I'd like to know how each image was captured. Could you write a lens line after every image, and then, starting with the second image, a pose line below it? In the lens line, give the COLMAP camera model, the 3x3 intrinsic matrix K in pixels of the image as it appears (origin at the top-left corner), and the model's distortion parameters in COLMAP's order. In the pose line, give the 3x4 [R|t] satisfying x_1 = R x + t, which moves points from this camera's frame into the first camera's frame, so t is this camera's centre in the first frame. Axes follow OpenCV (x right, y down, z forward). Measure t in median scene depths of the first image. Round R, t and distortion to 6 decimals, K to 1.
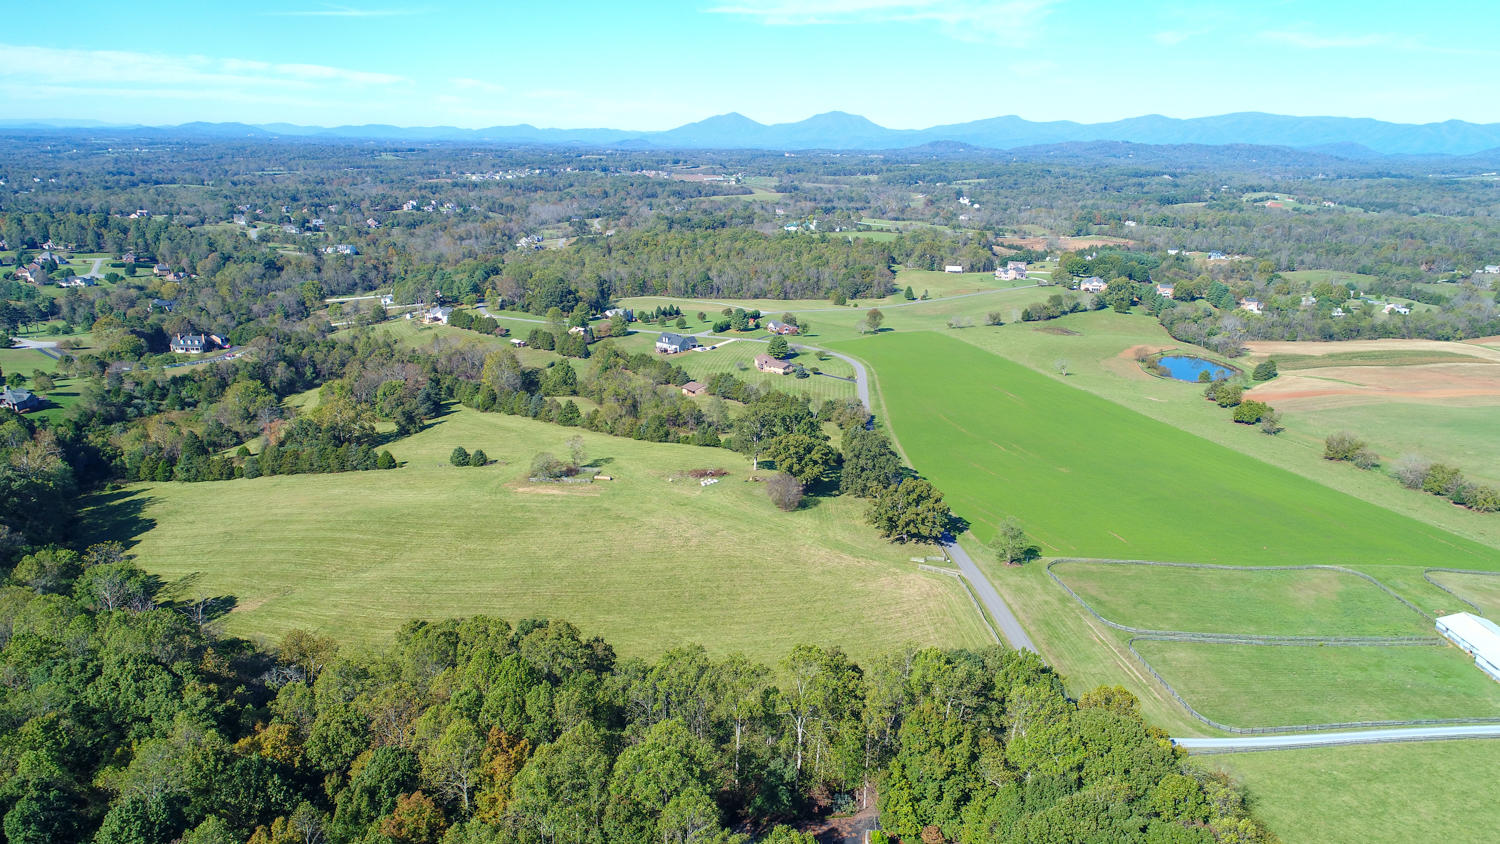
lens RADIAL K [[1017.5, 0, 749.6], [0, 1017.5, 395.4], [0, 0, 1]] dist [0.003355, 0.003198]
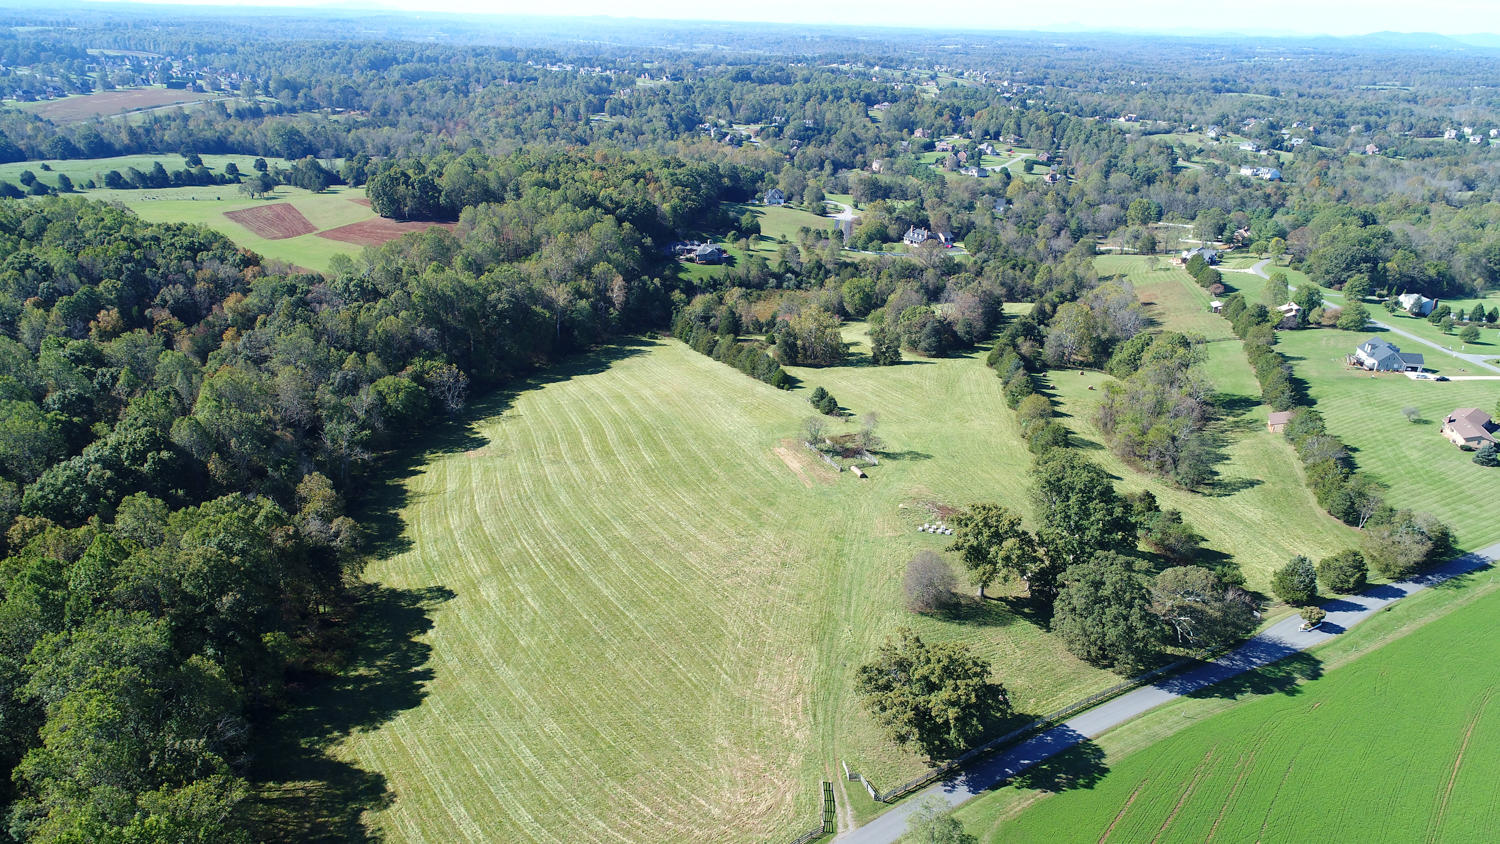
lens RADIAL K [[1011.6, 0, 749.7], [0, 1011.6, 417.8], [0, 0, 1]] dist [0.002053, 0.002864]
pose [[0.524630, 0.308300, -0.793546, 0.247316], [-0.226050, 0.949111, 0.219292, -0.065140], [0.820771, 0.064334, 0.567623, 0.290699]]
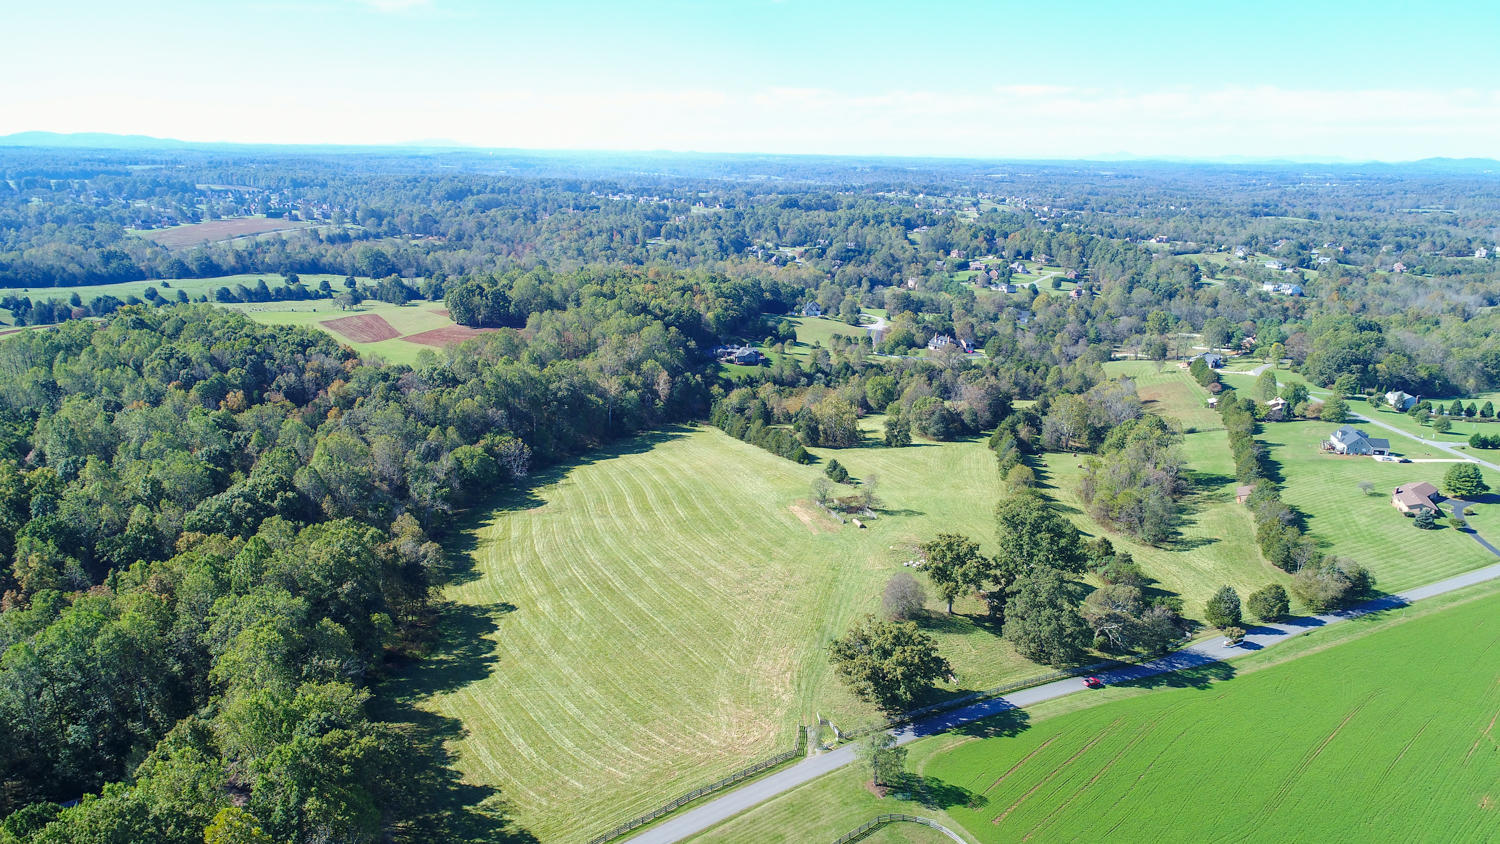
lens RADIAL K [[1011.6, 0, 749.7], [0, 1011.6, 417.8], [0, 0, 1]] dist [0.002053, 0.002864]
pose [[0.479219, 0.214398, -0.851107, 0.334442], [-0.224097, 0.967454, 0.117528, -0.056676], [0.848604, 0.134409, 0.511669, 0.261708]]
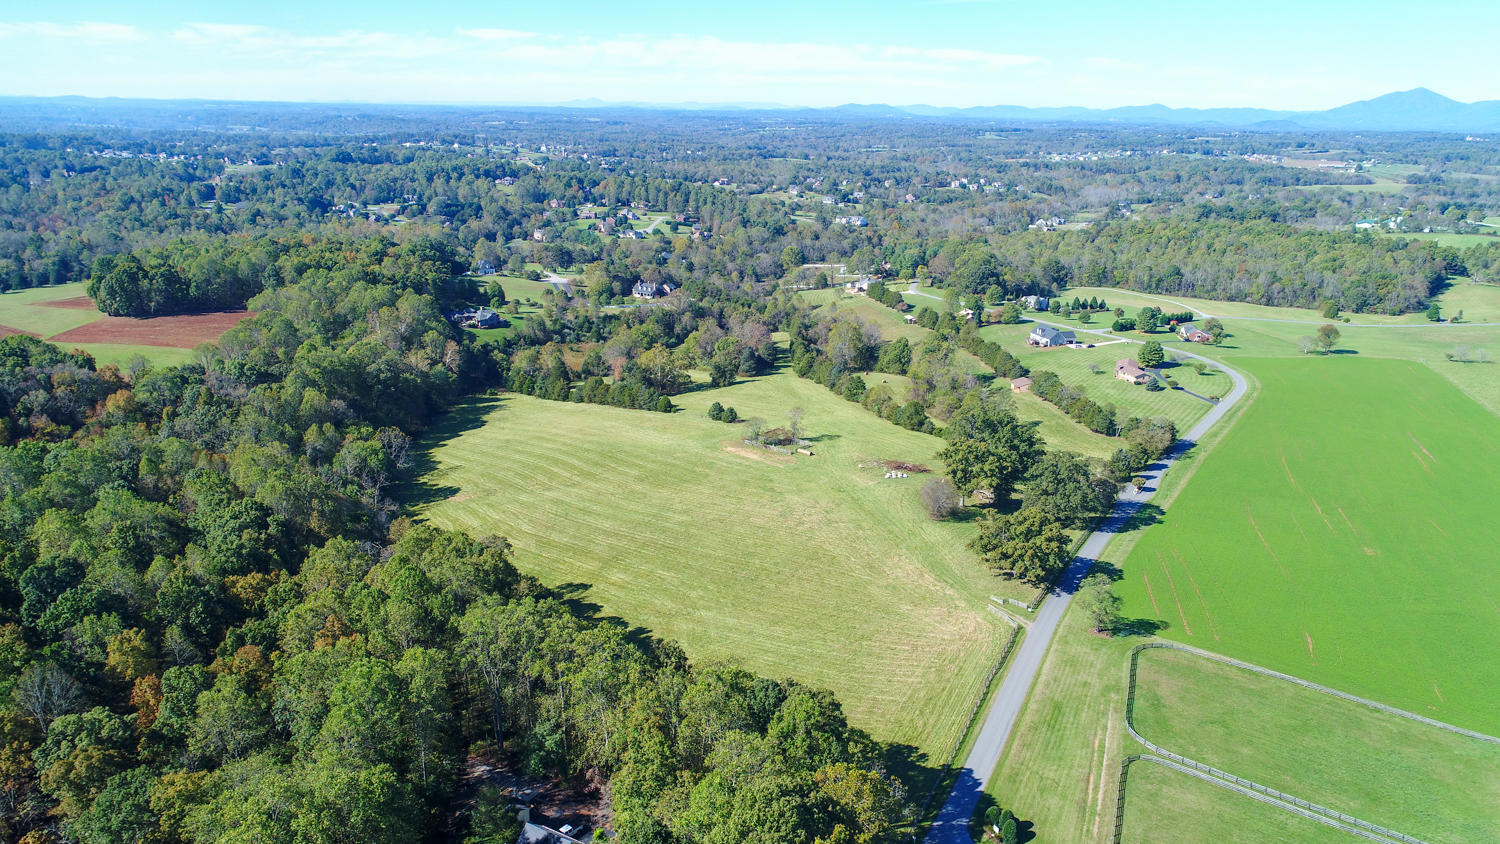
lens RADIAL K [[1011.6, 0, 749.7], [0, 1011.6, 417.8], [0, 0, 1]] dist [0.002053, 0.002864]
pose [[0.835952, 0.156923, -0.525889, 0.194919], [-0.135939, 0.987594, 0.078607, -0.013467], [0.531700, 0.005777, 0.846913, 0.076846]]
